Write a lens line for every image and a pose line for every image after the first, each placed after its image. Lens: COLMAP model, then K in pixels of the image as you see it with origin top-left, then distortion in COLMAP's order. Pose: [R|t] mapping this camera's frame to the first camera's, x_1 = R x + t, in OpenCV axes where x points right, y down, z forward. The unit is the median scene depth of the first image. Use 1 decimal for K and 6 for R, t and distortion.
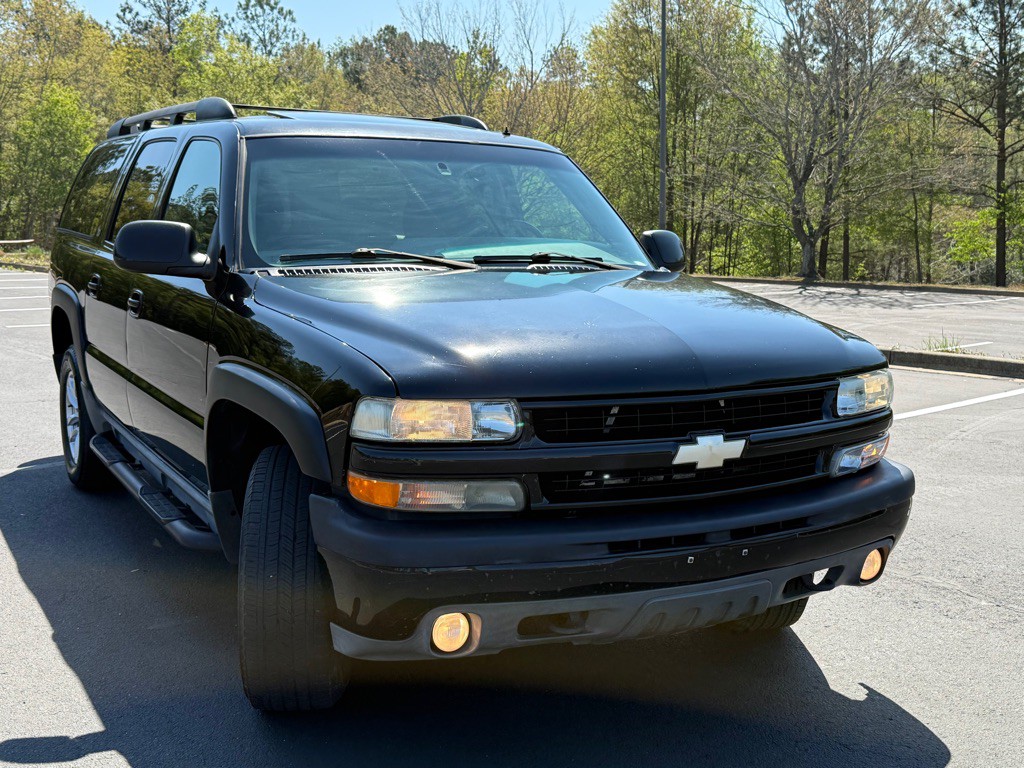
lens RADIAL K [[1176.5, 0, 508.5], [0, 1176.5, 385.0], [0, 0, 1]] dist [0.081792, 0.000000]
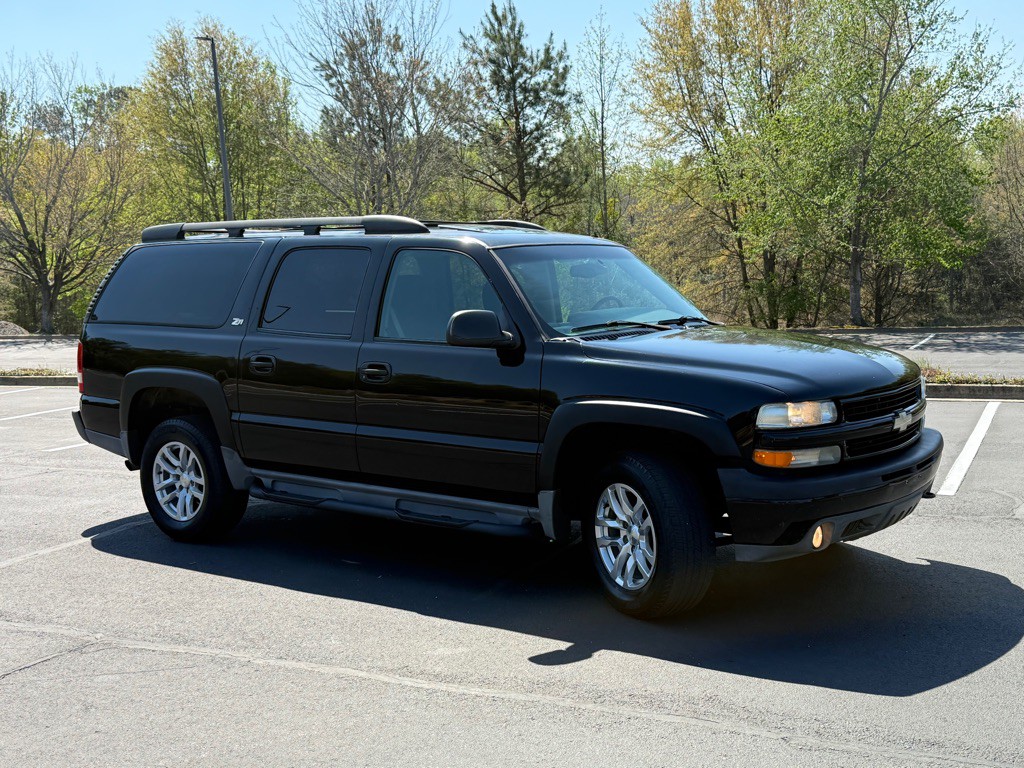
lens RADIAL K [[1176.5, 0, 516.1], [0, 1176.5, 394.1], [0, 0, 1]] dist [0.081792, 0.000000]
pose [[0.908412, -0.080287, 0.410295, -0.607211], [0.096948, 0.995090, -0.019927, -0.002985], [-0.406681, 0.057880, 0.911735, -0.221468]]
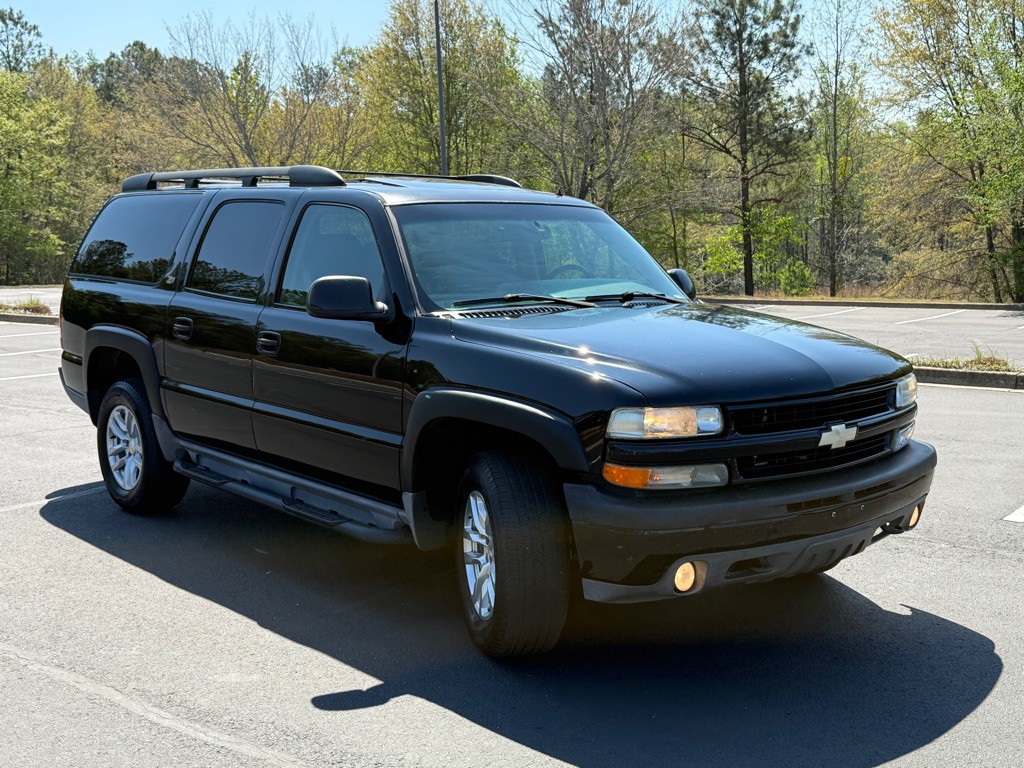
lens RADIAL K [[1176.5, 0, 511.9], [0, 1176.5, 377.1], [0, 0, 1]] dist [0.081792, 0.000000]
pose [[0.976961, -0.041093, 0.209426, -0.276058], [0.045326, 0.998853, -0.015449, -0.005150], [-0.208550, 0.024585, 0.977703, -0.161148]]
